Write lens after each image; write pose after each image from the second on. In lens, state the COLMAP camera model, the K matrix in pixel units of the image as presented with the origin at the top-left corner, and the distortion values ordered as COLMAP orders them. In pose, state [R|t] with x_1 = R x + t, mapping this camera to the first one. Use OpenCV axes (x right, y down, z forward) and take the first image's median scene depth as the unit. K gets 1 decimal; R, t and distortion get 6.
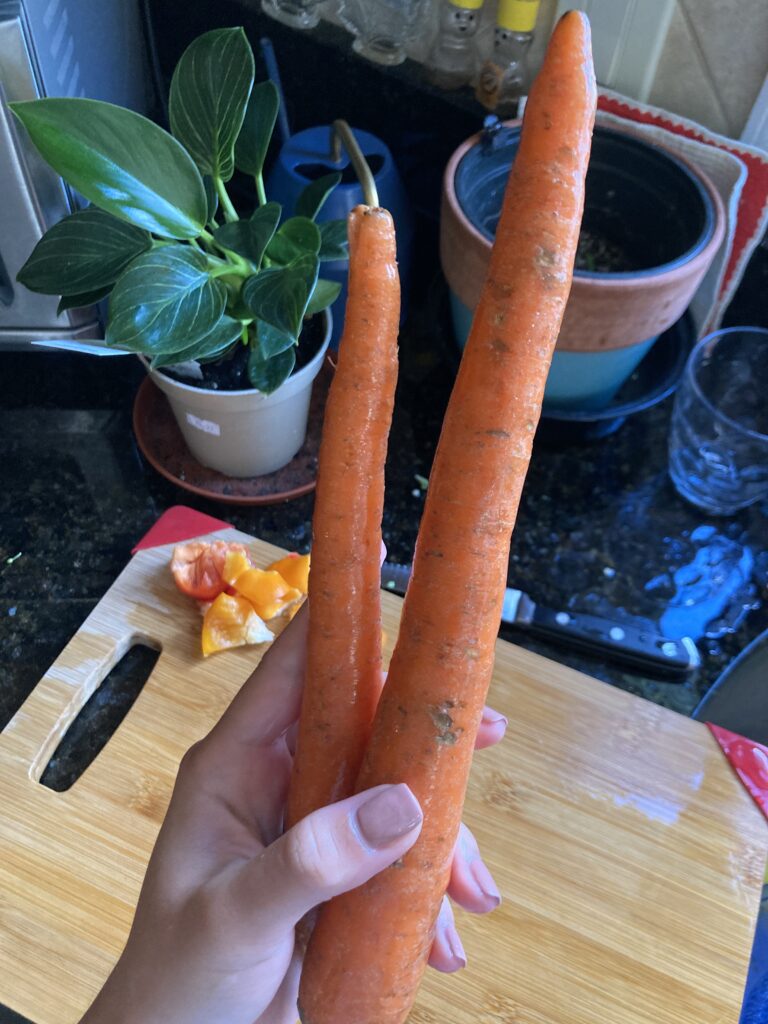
lens RADIAL K [[826.0, 0, 384.0], [0, 826.0, 512.0], [0, 0, 1]] dist [0.000962, -0.008859]
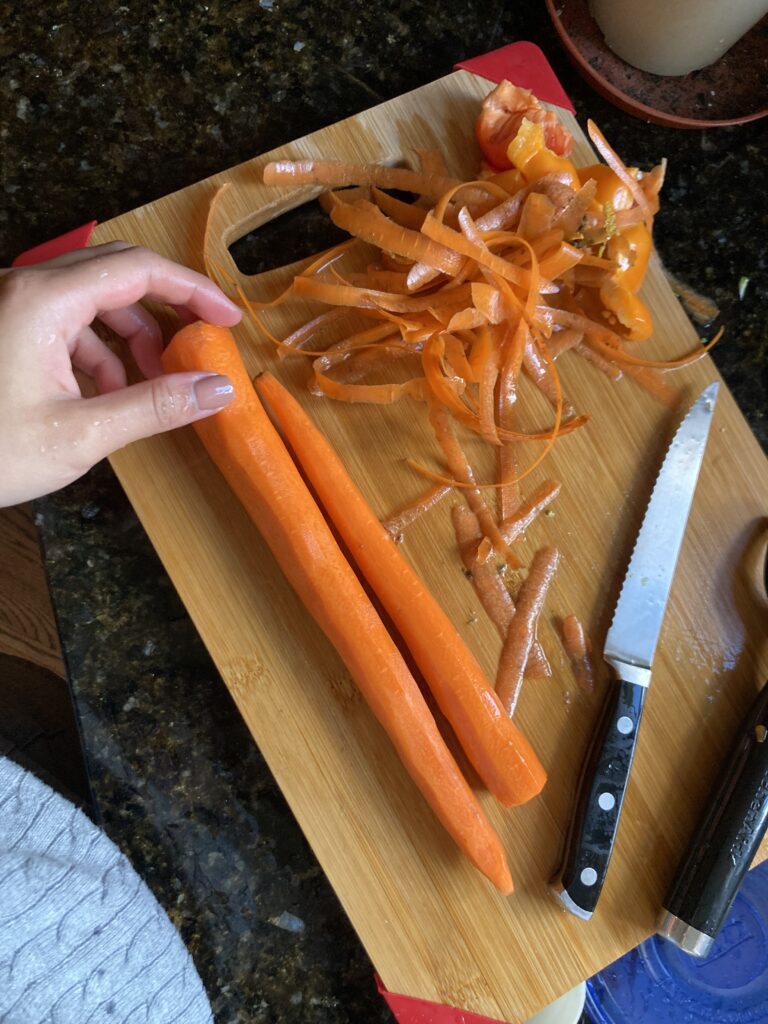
lens RADIAL K [[826.0, 0, 384.0], [0, 826.0, 512.0], [0, 0, 1]] dist [0.000962, -0.008859]
pose [[0.770193, 0.634851, -0.061372, -0.026935], [-0.533705, 0.694175, 0.482990, -0.000448], [0.349230, -0.339241, 0.873473, 0.100603]]
